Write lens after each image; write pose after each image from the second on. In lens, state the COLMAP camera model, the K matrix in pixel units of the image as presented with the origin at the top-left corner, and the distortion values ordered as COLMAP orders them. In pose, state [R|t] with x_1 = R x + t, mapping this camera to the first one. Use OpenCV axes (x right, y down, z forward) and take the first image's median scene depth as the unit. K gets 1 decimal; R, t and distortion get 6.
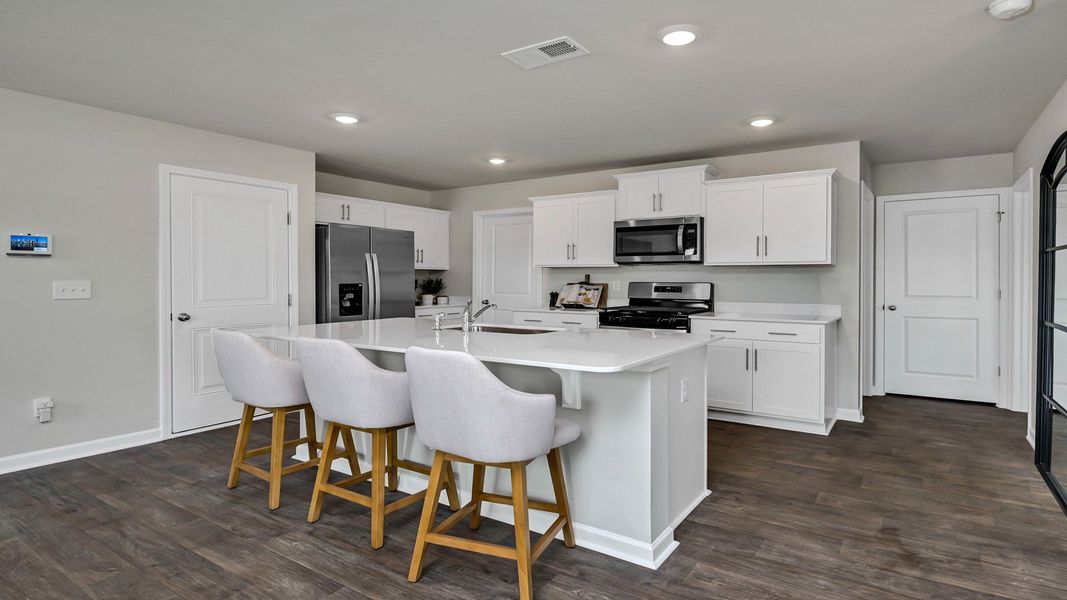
lens RADIAL K [[553.9, 0, 572.3], [0, 553.9, 286.0], [0, 0, 1]] dist [-0.000624, -0.000303]
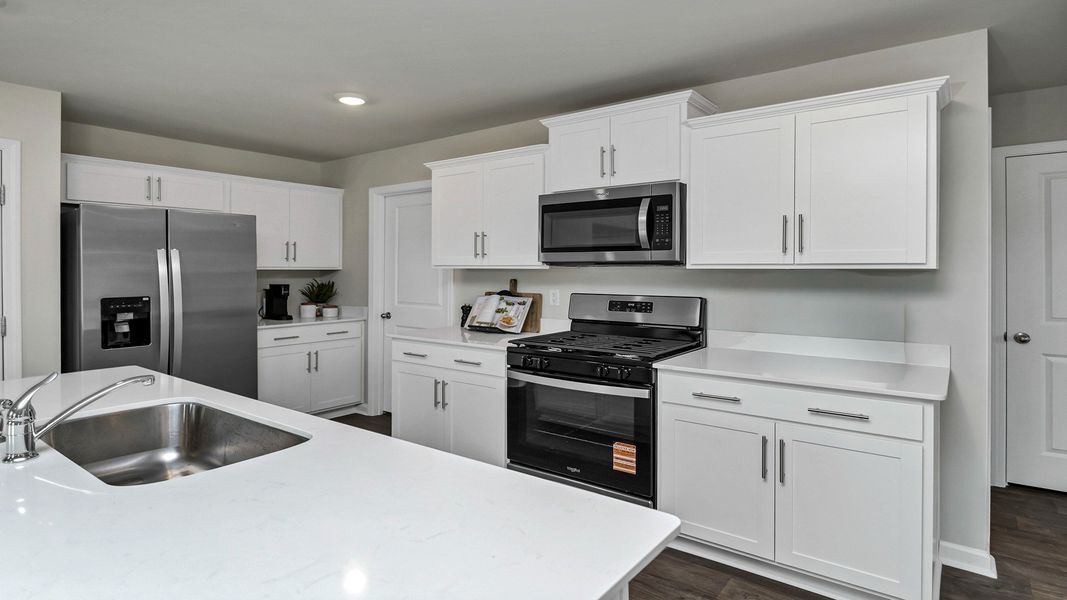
lens RADIAL K [[563.6, 0, 534.2], [0, 563.6, 275.9], [0, 0, 1]] dist [-0.002916, -0.000856]
pose [[0.996236, -0.000343, -0.086683, 0.120995], [0.000304, 1.000000, -0.000468, -0.027177], [0.086683, 0.000440, 0.996236, 0.375531]]
